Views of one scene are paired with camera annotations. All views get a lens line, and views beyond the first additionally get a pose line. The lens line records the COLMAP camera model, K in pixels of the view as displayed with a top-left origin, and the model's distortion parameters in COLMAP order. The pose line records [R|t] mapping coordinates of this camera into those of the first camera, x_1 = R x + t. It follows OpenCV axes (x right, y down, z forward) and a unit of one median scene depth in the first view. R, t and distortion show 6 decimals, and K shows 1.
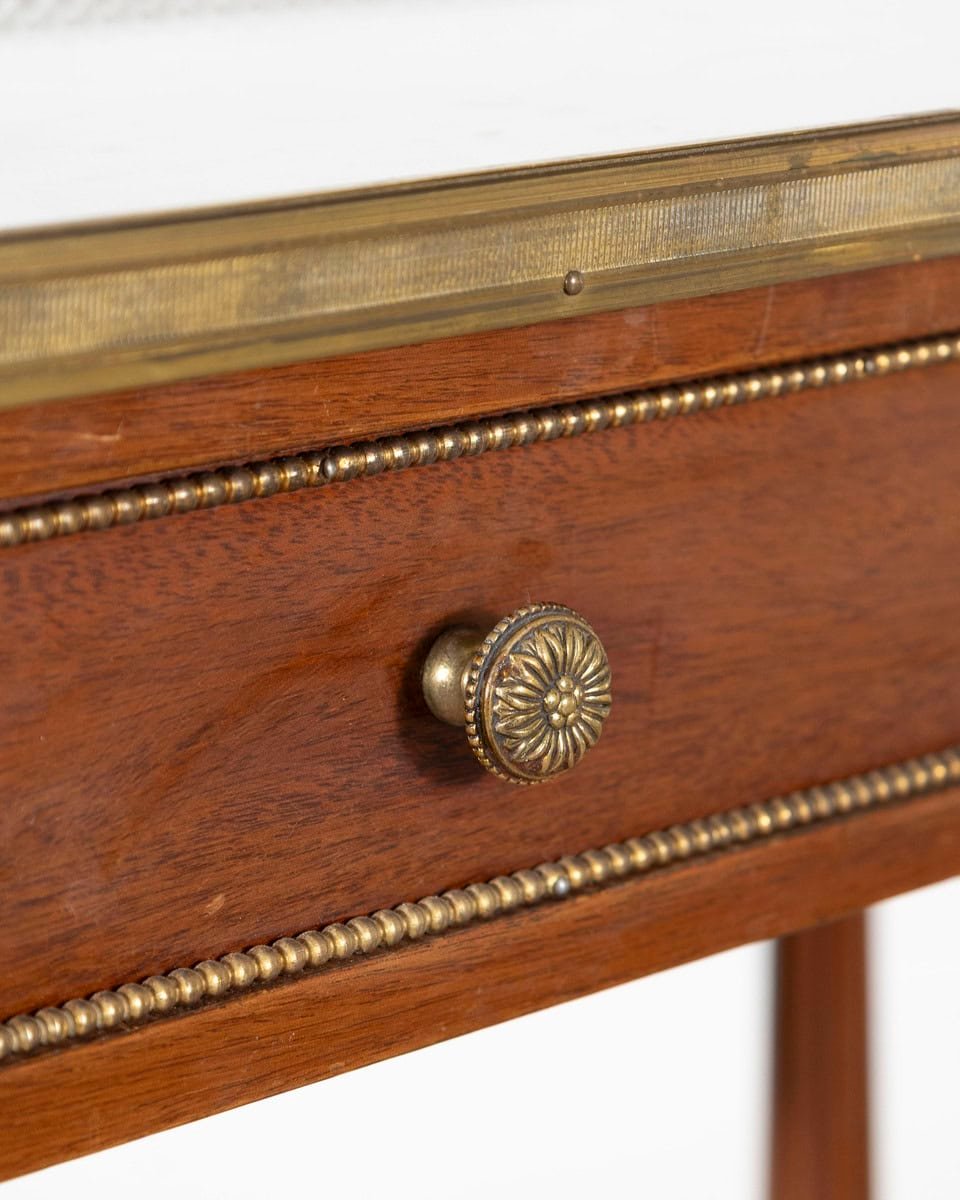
lens RADIAL K [[3913.5, 0, 480.0], [0, 3913.5, 600.0], [0, 0, 1]] dist [-0.013722, 0.372640]
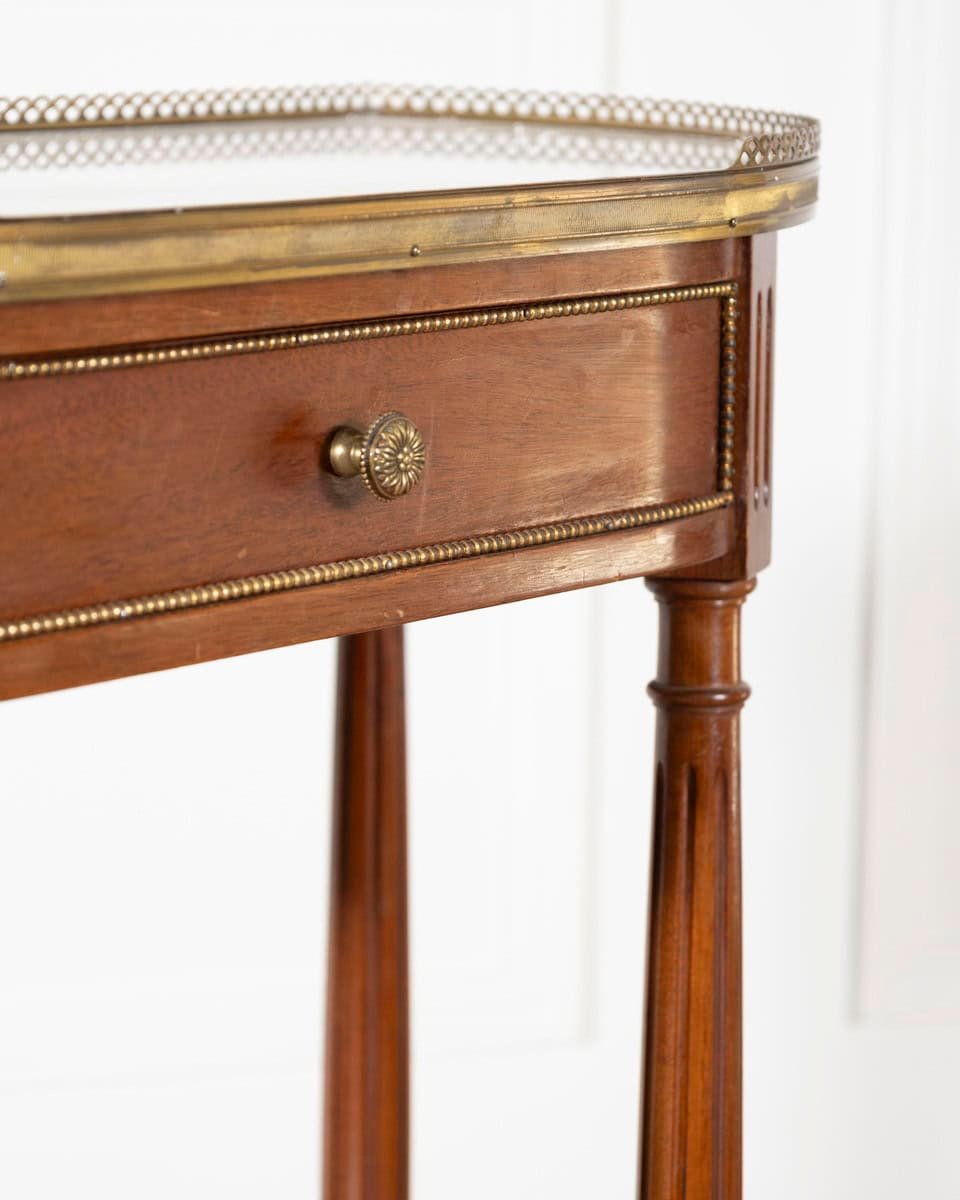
lens RADIAL K [[3913.5, 0, 480.0], [0, 3913.5, 600.0], [0, 0, 1]] dist [-0.013722, 0.372640]
pose [[0.982505, -0.003241, 0.186208, -0.320976], [0.014791, 0.998048, -0.060675, 0.224258], [-0.185647, 0.062368, 0.980635, -1.004036]]
